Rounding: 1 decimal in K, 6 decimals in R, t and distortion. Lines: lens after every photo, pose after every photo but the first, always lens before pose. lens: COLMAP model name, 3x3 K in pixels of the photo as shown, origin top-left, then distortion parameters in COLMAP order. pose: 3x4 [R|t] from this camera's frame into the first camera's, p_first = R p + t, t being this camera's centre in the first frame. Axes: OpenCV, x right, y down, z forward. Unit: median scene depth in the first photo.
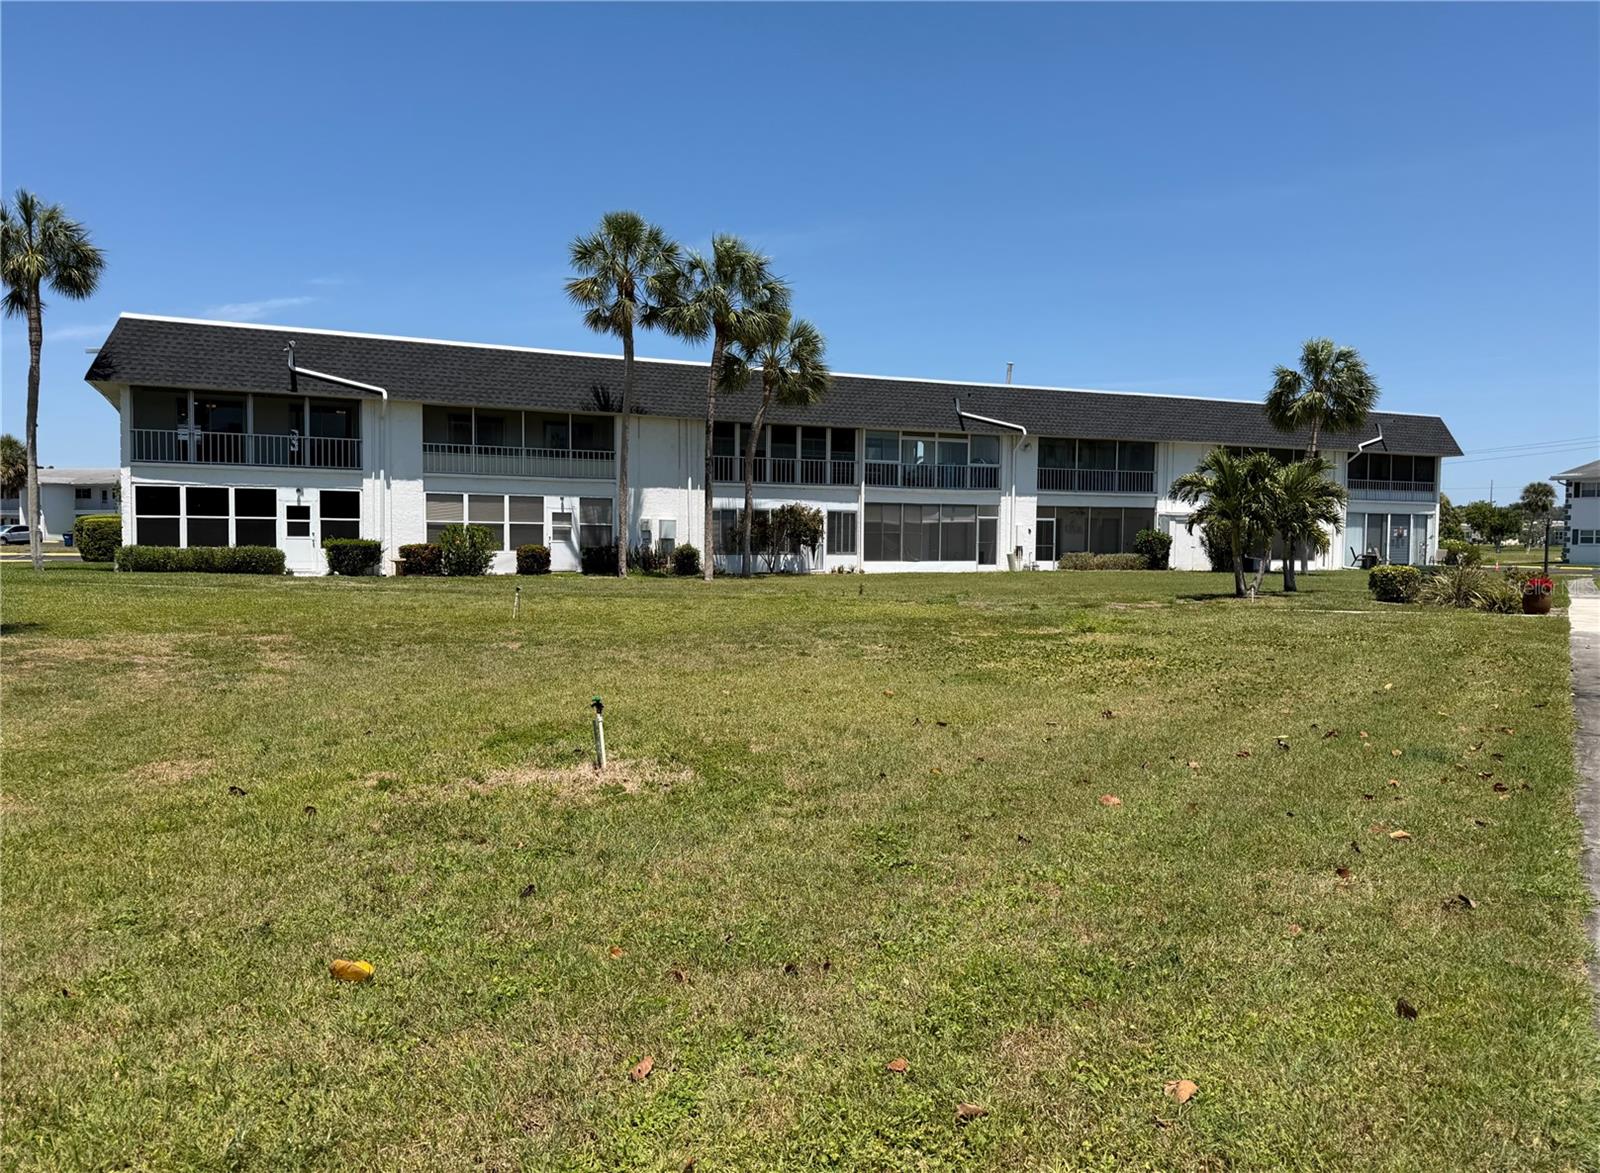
lens RADIAL K [[1183.7, 0, 671.8], [0, 1183.7, 587.3], [0, 0, 1]] dist [0.074515, 0.001192]
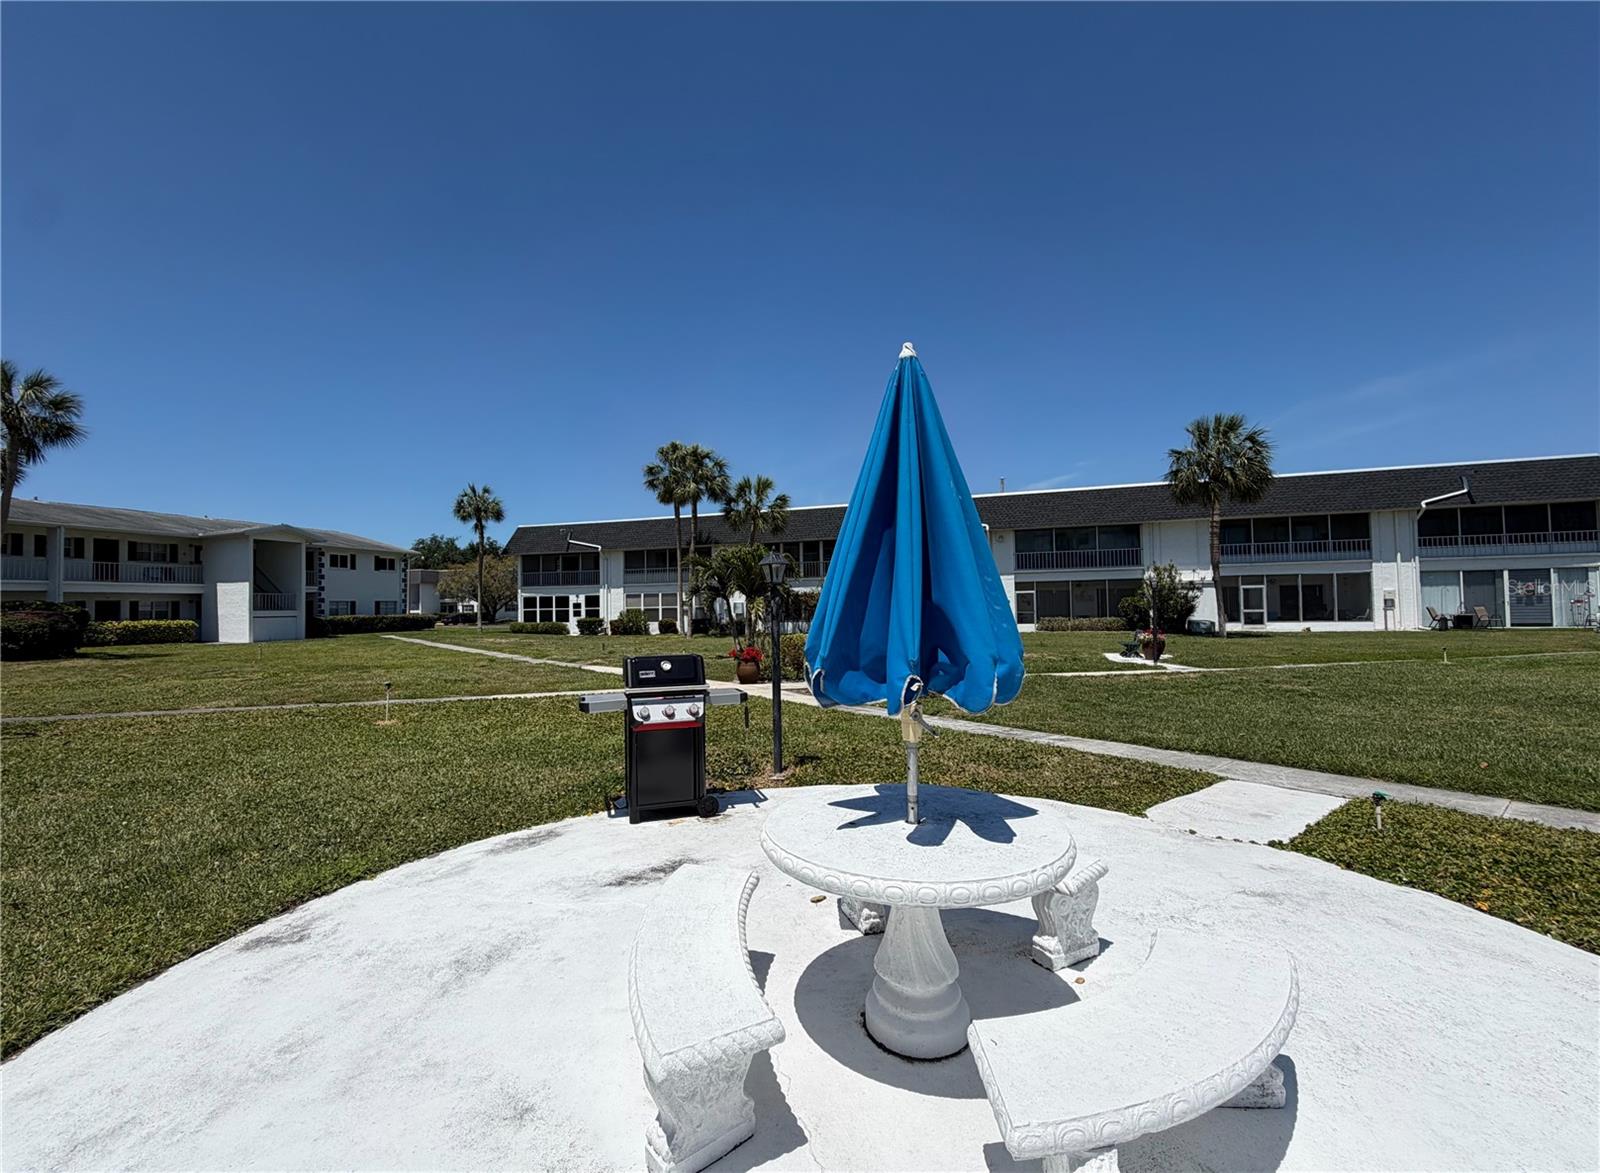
lens RADIAL K [[671.1, 0, 800.0], [0, 671.1, 586.5], [0, 0, 1]] dist [0.000856, 0.000207]
pose [[0.720672, -0.046866, -0.691690, 0.803427], [-0.006236, 0.997234, -0.074066, -0.009487], [0.693248, 0.057690, 0.718386, 0.384772]]
